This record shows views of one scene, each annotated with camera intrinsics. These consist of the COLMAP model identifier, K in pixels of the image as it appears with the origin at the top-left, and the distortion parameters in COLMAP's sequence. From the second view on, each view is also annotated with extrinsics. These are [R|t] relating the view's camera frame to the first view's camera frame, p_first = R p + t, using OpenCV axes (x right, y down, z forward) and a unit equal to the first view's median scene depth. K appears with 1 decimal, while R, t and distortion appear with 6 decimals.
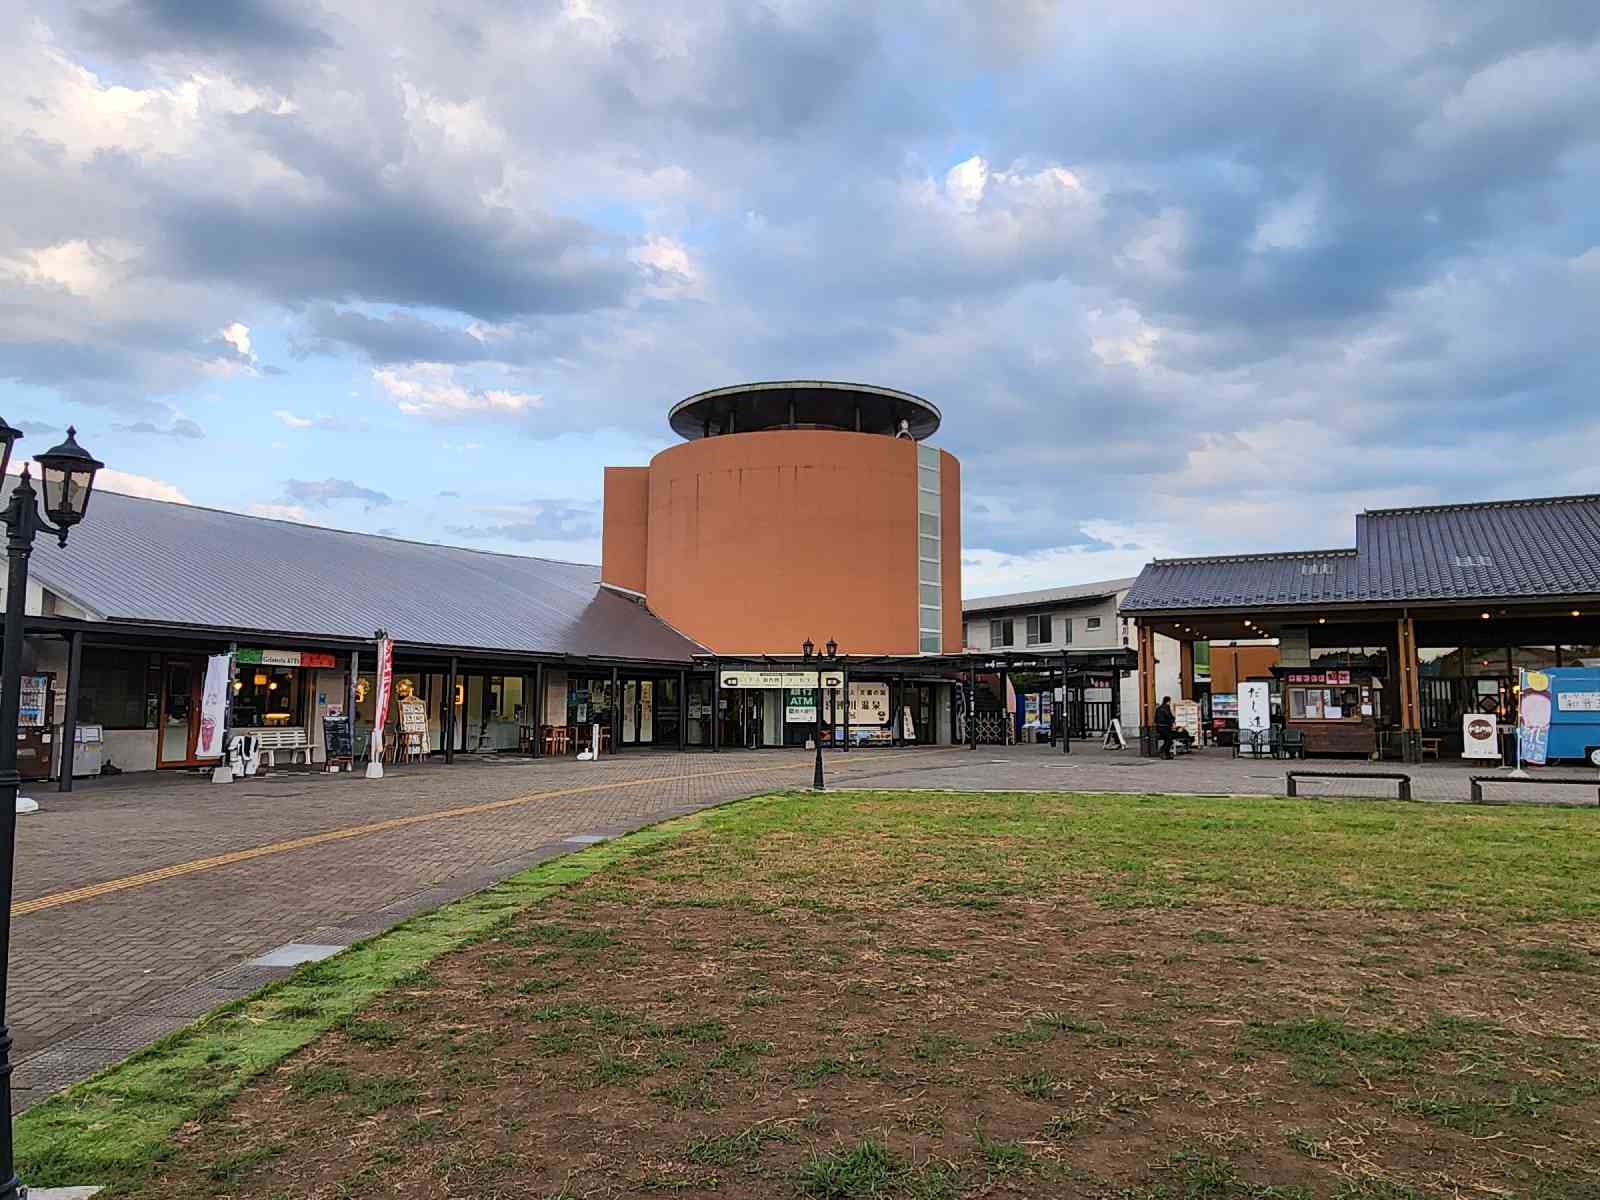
lens RADIAL K [[1038.4, 0, 800.0], [0, 1038.4, 600.0], [0, 0, 1]] dist [-0.000334, 0.001553]
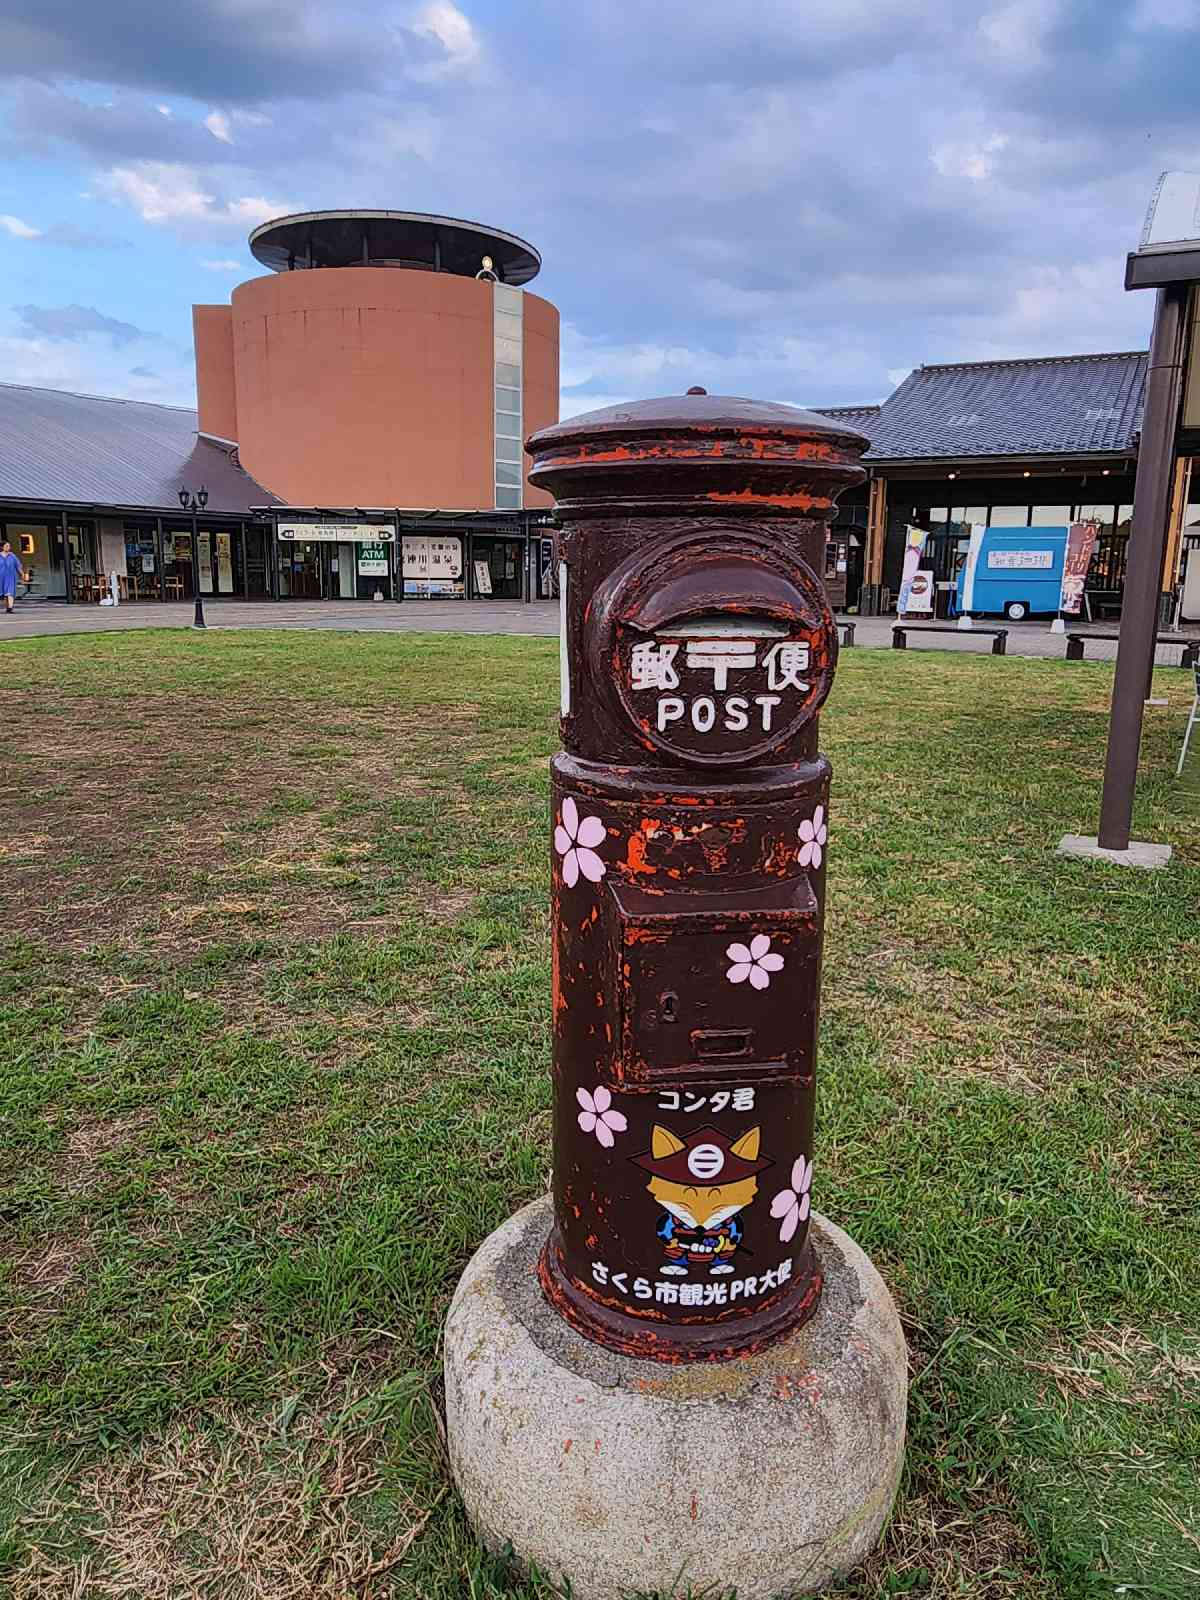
lens RADIAL K [[1038.4, 0, 600.0], [0, 1038.4, 800.0], [0, 0, 1]] dist [-0.000334, 0.001553]
pose [[0.999672, 0.005918, 0.024904, 0.204560], [-0.013467, 0.948980, 0.315049, -0.000007], [-0.021768, -0.315281, 0.948749, -0.068567]]
